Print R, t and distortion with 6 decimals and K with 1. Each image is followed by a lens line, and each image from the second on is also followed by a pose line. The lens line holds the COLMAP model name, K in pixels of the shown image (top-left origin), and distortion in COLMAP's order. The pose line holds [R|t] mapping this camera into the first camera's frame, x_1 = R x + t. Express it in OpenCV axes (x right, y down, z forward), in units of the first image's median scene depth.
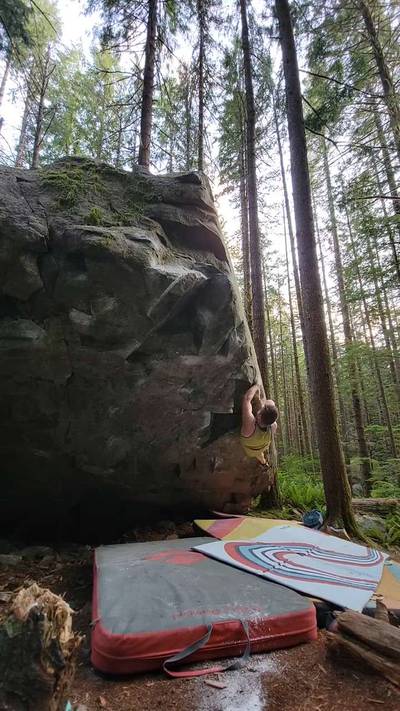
lens RADIAL K [[285.5, 0, 189.6], [0, 285.5, 356.3], [0, 0, 1]] dist [-0.000235, -0.000059]
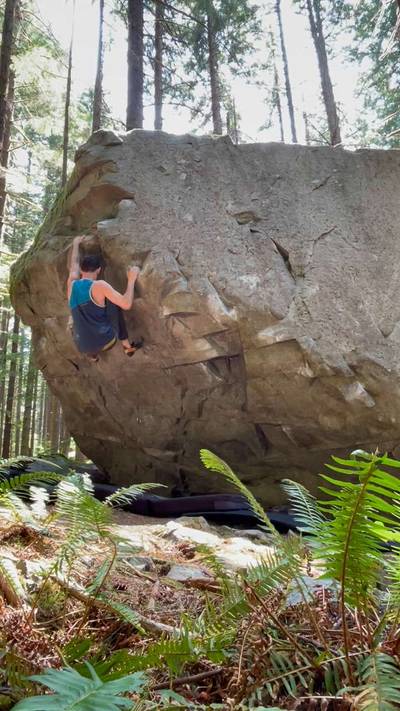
lens RADIAL K [[517.6, 0, 200.0], [0, 517.6, 355.5], [0, 0, 1]] dist [-0.004286, 0.001272]
pose [[0.407247, -0.301870, -0.861989, 1.333402], [0.264873, 0.942274, -0.204847, 0.476613], [0.874066, -0.144894, 0.463696, 0.345889]]
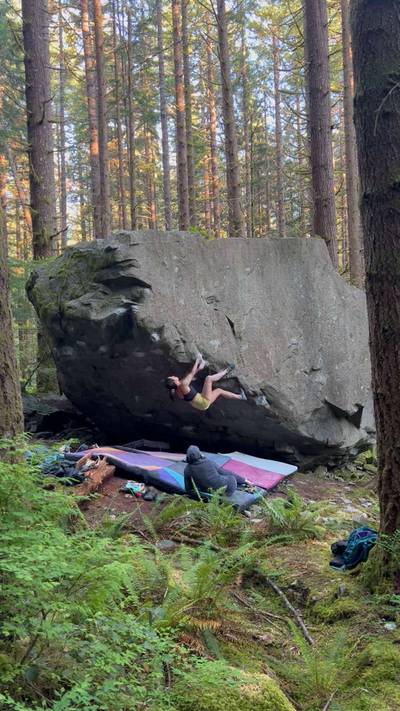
lens RADIAL K [[601.9, 0, 200.0], [0, 601.9, 355.5], [0, 0, 1]] dist [0.103204, -0.005877]
pose [[0.670676, -0.030223, -0.741134, 2.434797], [0.230785, 0.958079, 0.169775, -0.424444], [0.704934, -0.284907, 0.649536, -0.891467]]
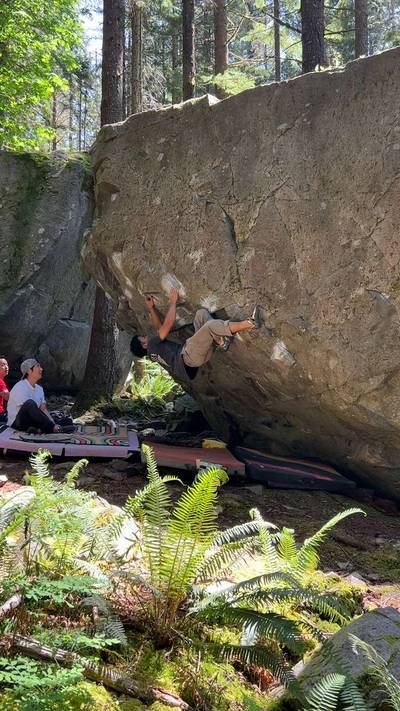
lens RADIAL K [[615.6, 0, 200.0], [0, 615.6, 355.5], [0, 0, 1]] dist [0.086748, -0.003793]
pose [[-0.146962, -0.144479, -0.978534, 2.016000], [0.252120, 0.951128, -0.178298, 0.655209], [0.956472, -0.272911, -0.103353, 1.246378]]
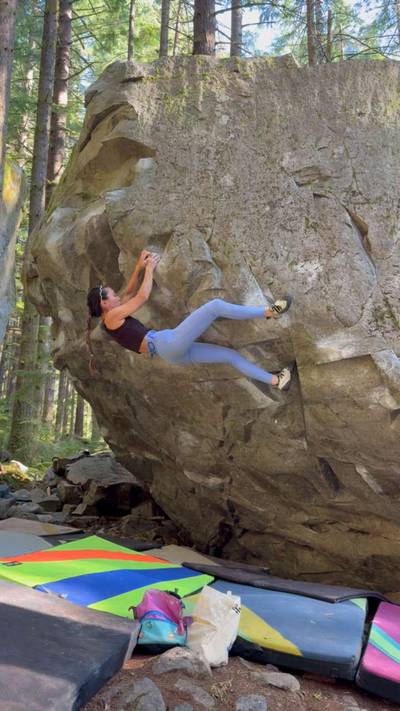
lens RADIAL K [[582.4, 0, 200.0], [0, 582.4, 355.5], [0, 0, 1]] dist [0.091250, -0.003475]
pose [[0.258531, -0.227111, -0.938926, 1.222645], [0.232793, 0.957972, -0.167619, 0.339183], [0.937534, -0.175241, 0.300535, 0.568271]]
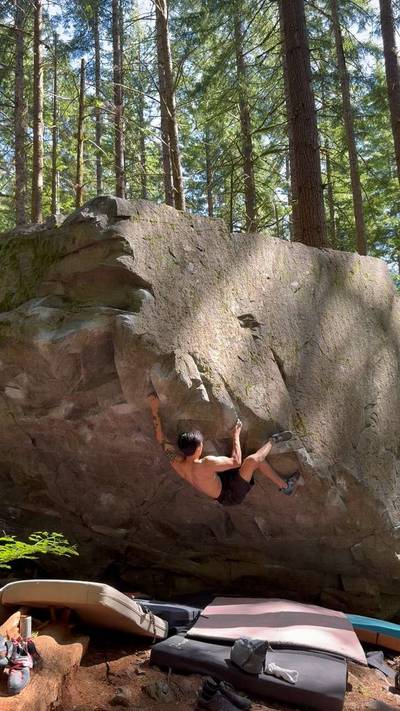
lens RADIAL K [[615.6, 0, 200.0], [0, 615.6, 355.5], [0, 0, 1]] dist [0.086748, -0.003793]
pose [[0.765981, -0.174718, -0.618665, 1.244204], [0.208334, 0.977888, -0.018225, -0.057845], [0.608170, -0.114929, 0.785443, -0.341259]]
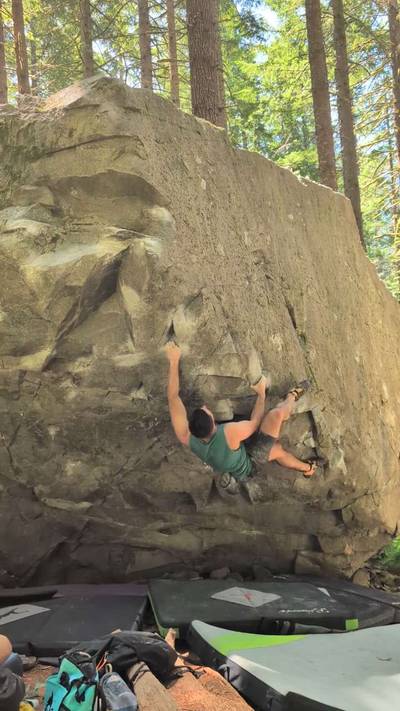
lens RADIAL K [[638.5, 0, 208.0], [0, 638.5, 349.6], [0, 0, 1]] dist [0.041036, -0.005326]
pose [[0.929931, -0.096077, -0.354960, 0.660104], [0.152058, 0.979343, 0.133285, -0.169561], [0.334822, -0.177921, 0.925332, -0.372098]]
